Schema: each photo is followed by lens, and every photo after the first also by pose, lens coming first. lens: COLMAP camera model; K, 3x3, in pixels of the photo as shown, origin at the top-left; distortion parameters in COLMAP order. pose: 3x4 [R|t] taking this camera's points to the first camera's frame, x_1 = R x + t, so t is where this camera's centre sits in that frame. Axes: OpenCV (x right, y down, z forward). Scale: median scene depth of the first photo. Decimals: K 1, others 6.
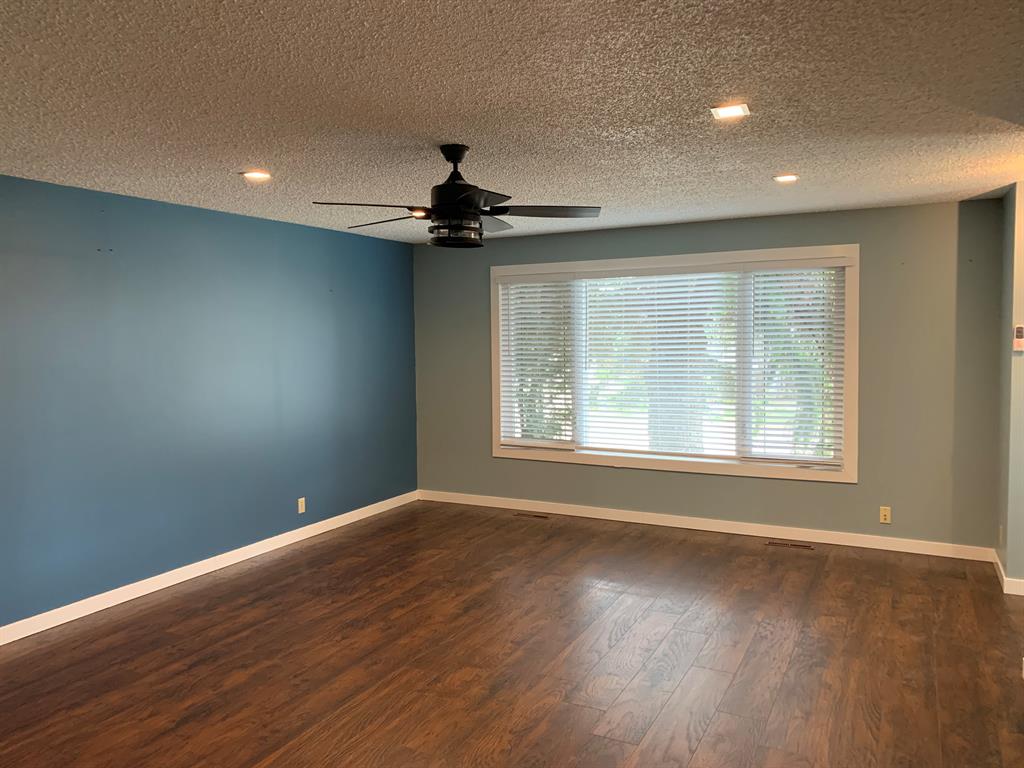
lens RADIAL K [[777.8, 0, 507.1], [0, 777.8, 378.6], [0, 0, 1]] dist [0.019759, -0.005642]
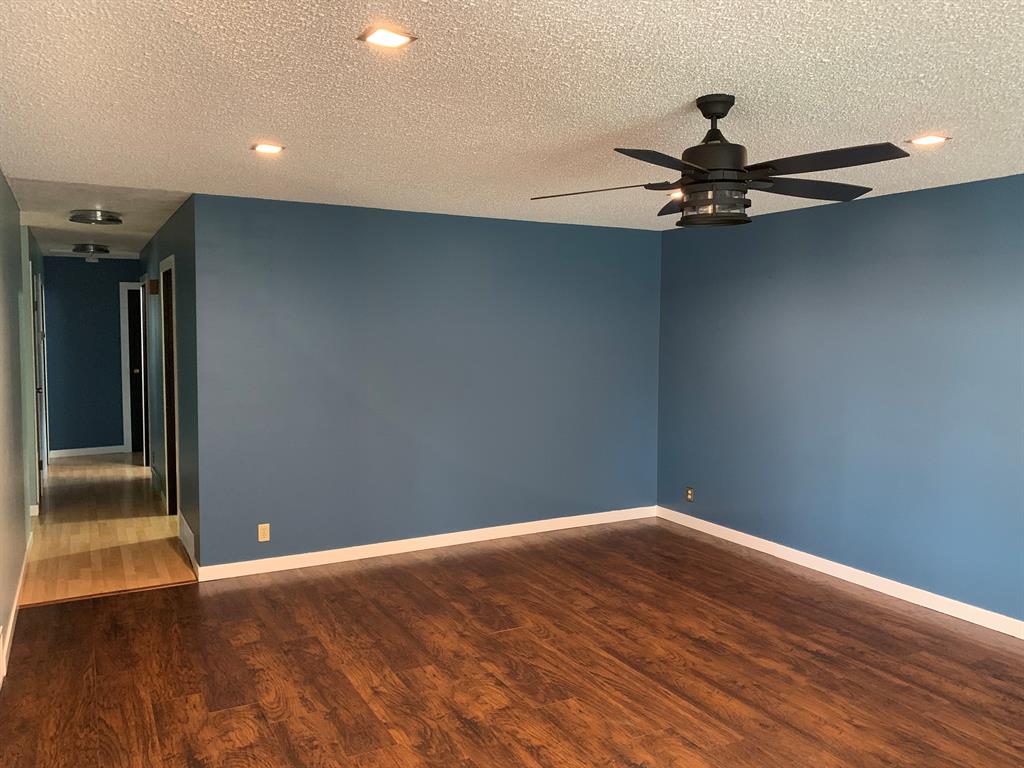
lens RADIAL K [[777.8, 0, 507.1], [0, 777.8, 384.9], [0, 0, 1]] dist [0.019759, -0.005642]
pose [[-0.549781, 0.071906, -0.832208, 0.659526], [-0.049959, 0.991674, 0.118689, -0.088733], [0.833814, 0.106829, -0.541611, 1.177458]]
